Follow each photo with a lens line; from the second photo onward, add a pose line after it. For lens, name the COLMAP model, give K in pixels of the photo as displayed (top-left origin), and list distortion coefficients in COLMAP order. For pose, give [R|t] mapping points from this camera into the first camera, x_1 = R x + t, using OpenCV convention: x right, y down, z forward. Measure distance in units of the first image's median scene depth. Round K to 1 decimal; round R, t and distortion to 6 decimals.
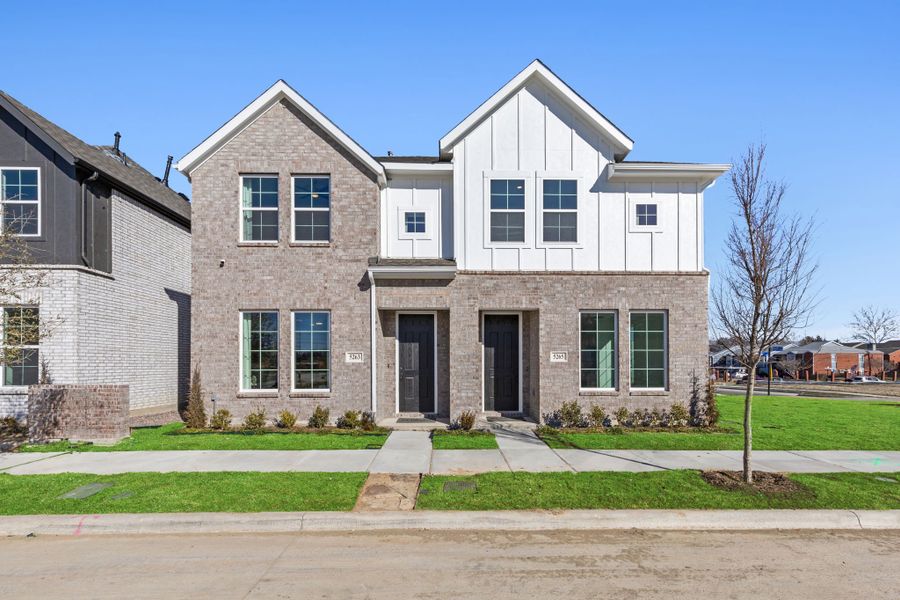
lens RADIAL K [[417.3, 0, 450.9], [0, 417.3, 294.5], [0, 0, 1]] dist [0.005706, -0.000180]
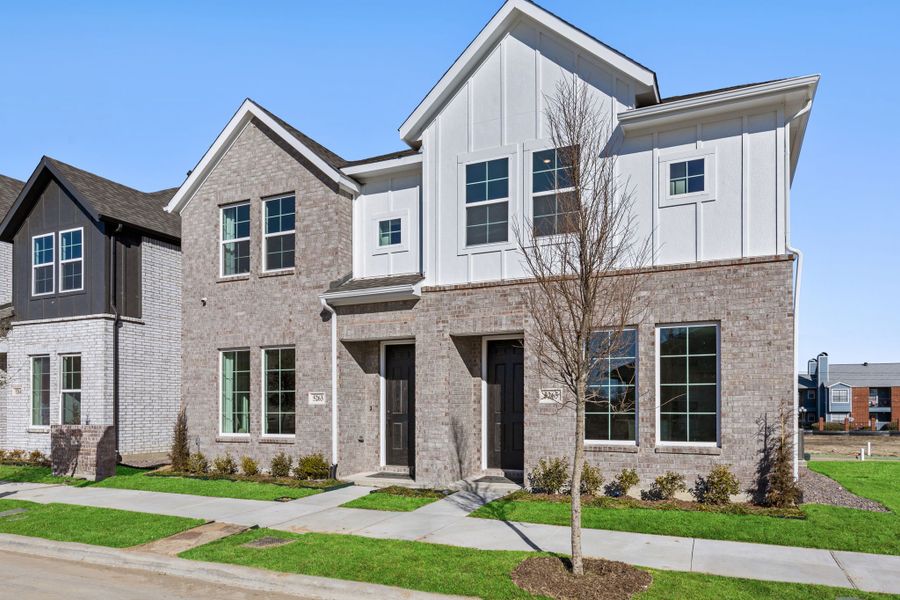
lens RADIAL K [[585.4, 0, 450.0], [0, 585.4, 300.0], [0, 0, 1]] dist [0.004313, 0.001838]
pose [[0.904301, -0.077564, -0.419790, 0.519480], [0.071969, 0.996980, -0.029177, 0.001447], [0.420786, -0.003827, 0.907152, 0.010444]]
